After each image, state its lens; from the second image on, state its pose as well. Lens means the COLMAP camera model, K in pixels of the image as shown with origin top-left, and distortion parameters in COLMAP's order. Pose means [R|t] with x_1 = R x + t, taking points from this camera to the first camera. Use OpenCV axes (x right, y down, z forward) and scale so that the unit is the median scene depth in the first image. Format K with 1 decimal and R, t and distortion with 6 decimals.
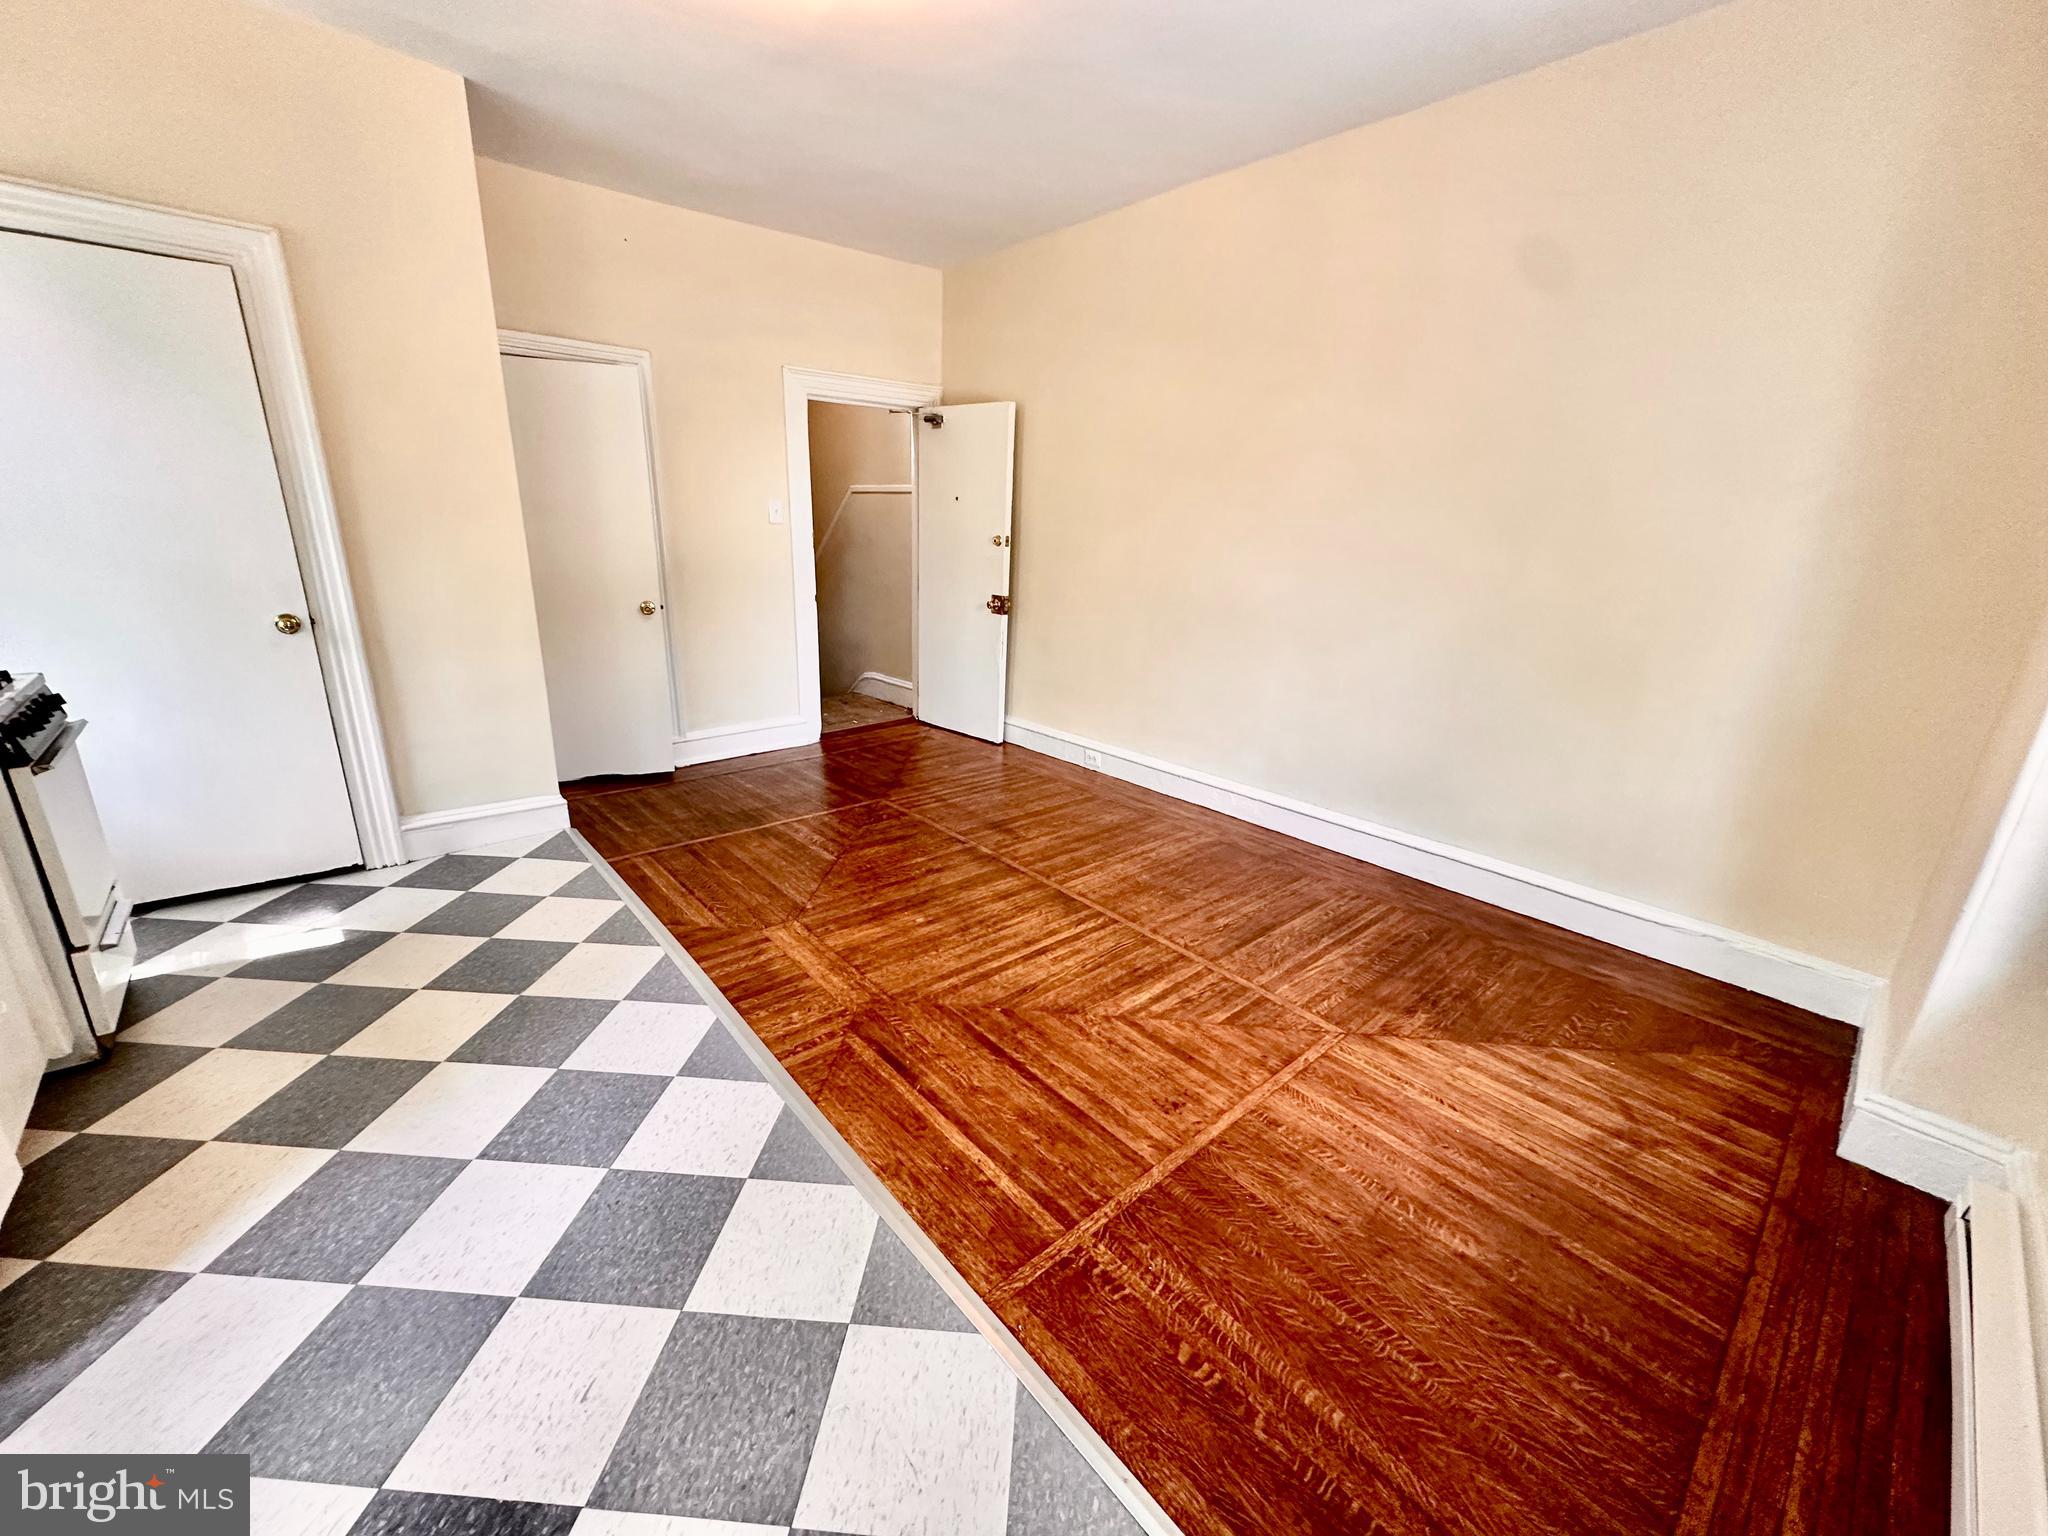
lens RADIAL K [[817.5, 0, 1024.1], [0, 817.5, 769.1], [0, 0, 1]] dist [-0.002933, 0.001547]
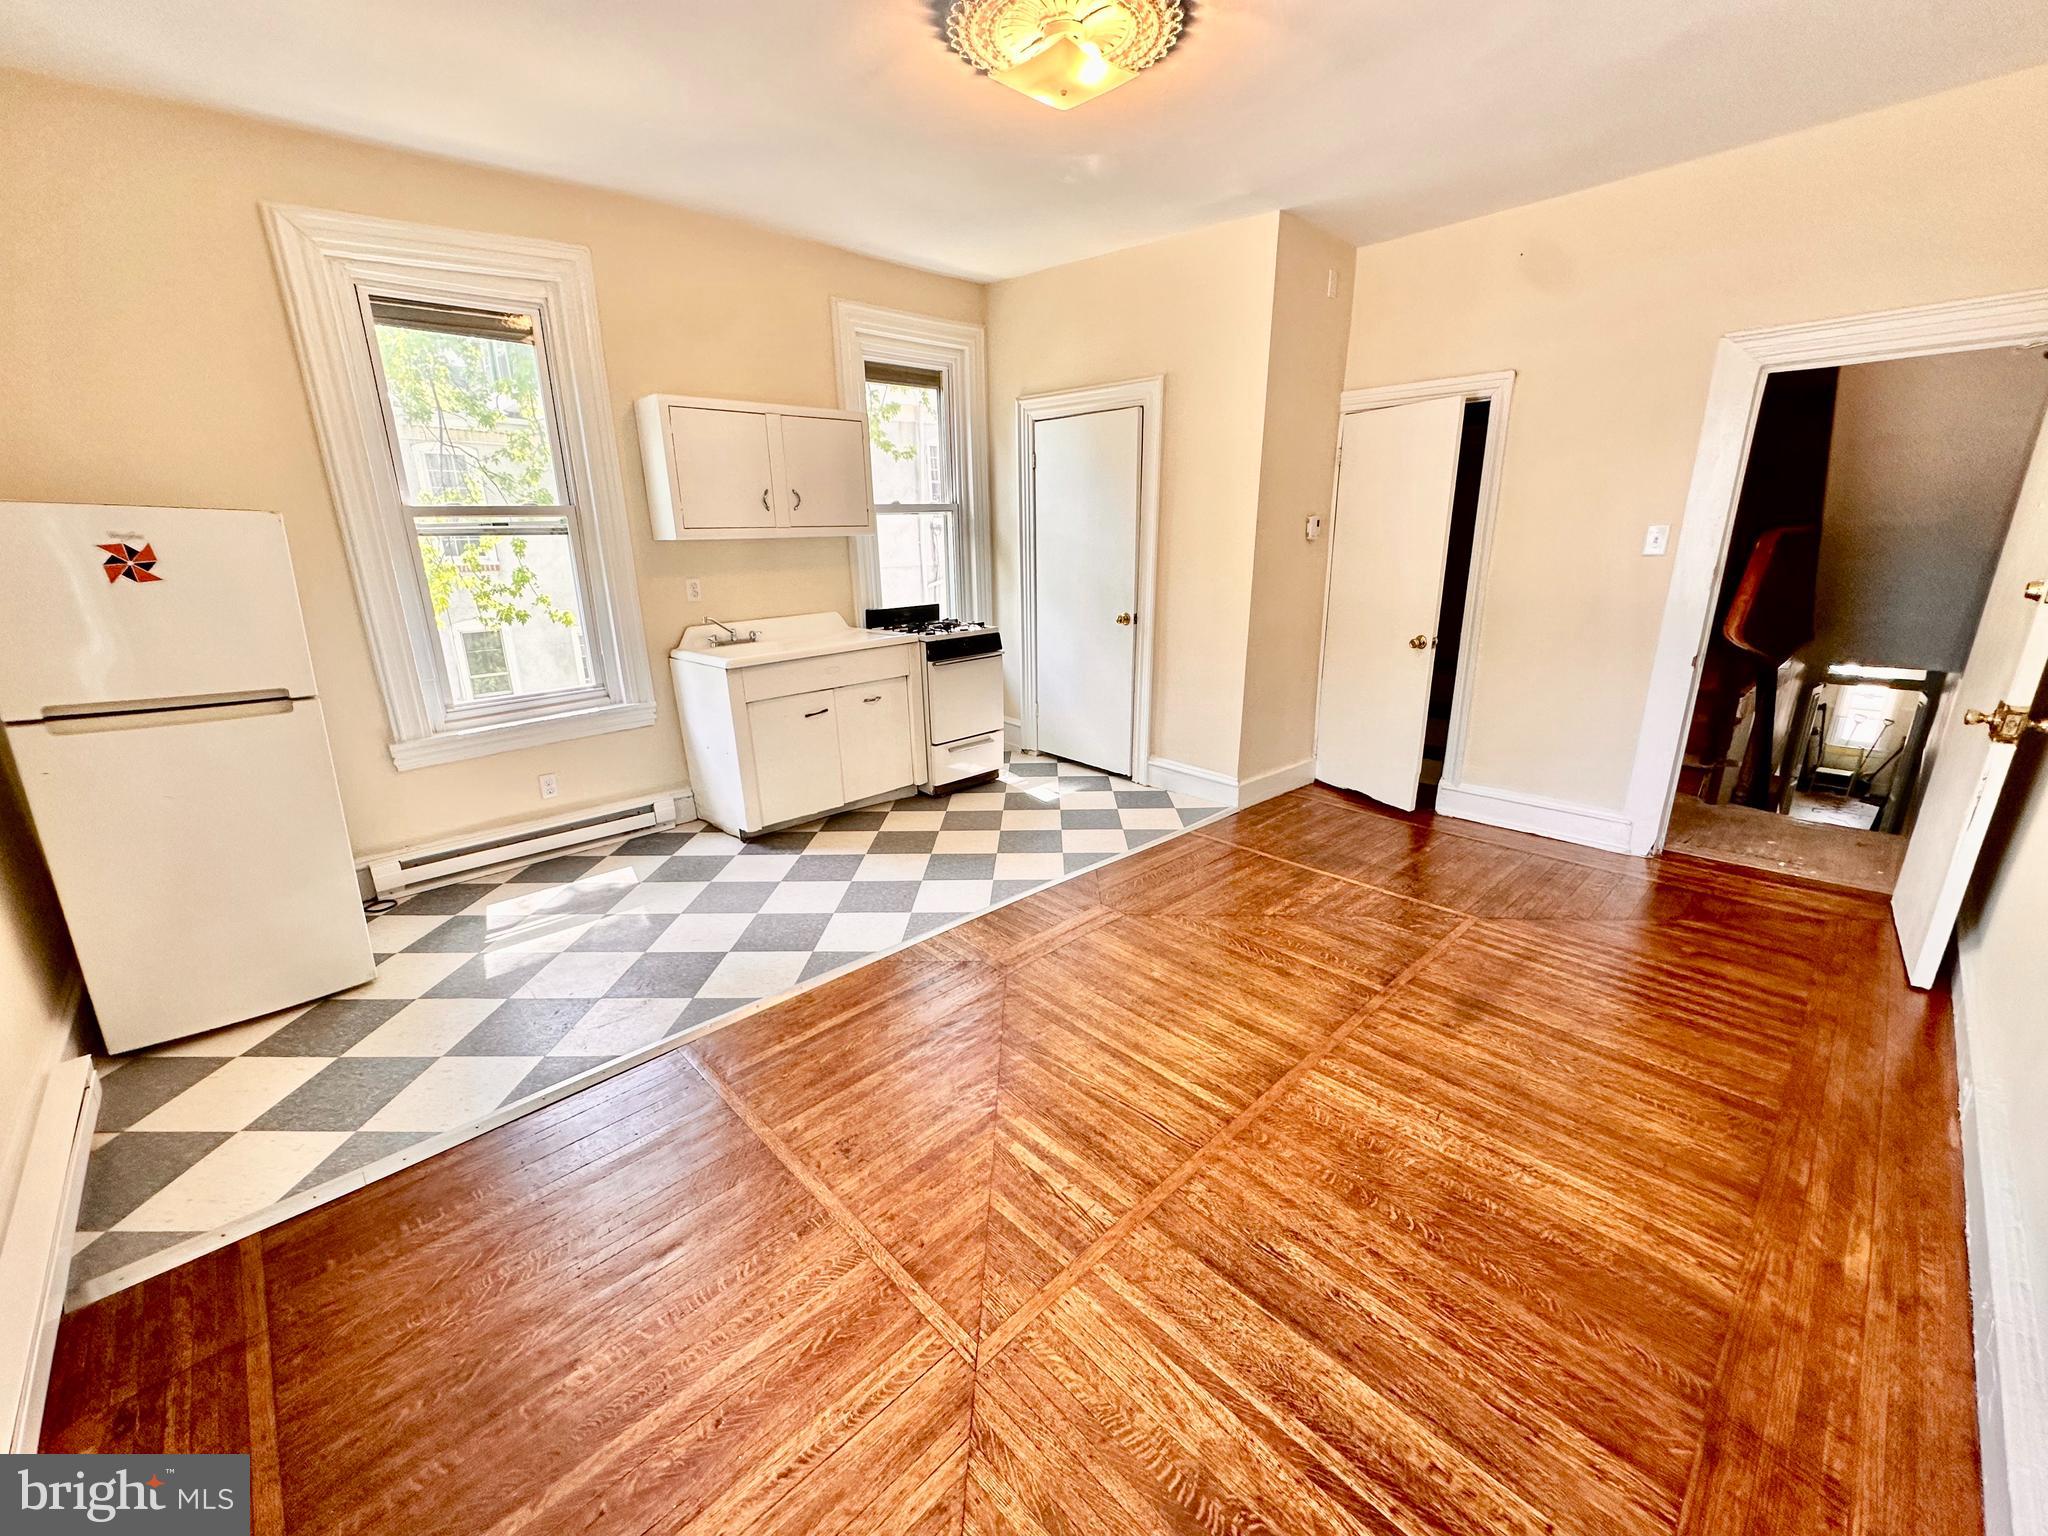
lens RADIAL K [[817.5, 0, 1024.4], [0, 817.5, 771.6], [0, 0, 1]] dist [-0.002933, 0.001547]
pose [[0.035533, 0.253735, -0.966621, 0.836034], [-0.282673, 0.930285, 0.233806, -0.244483], [0.958558, 0.264930, 0.104780, 0.802869]]
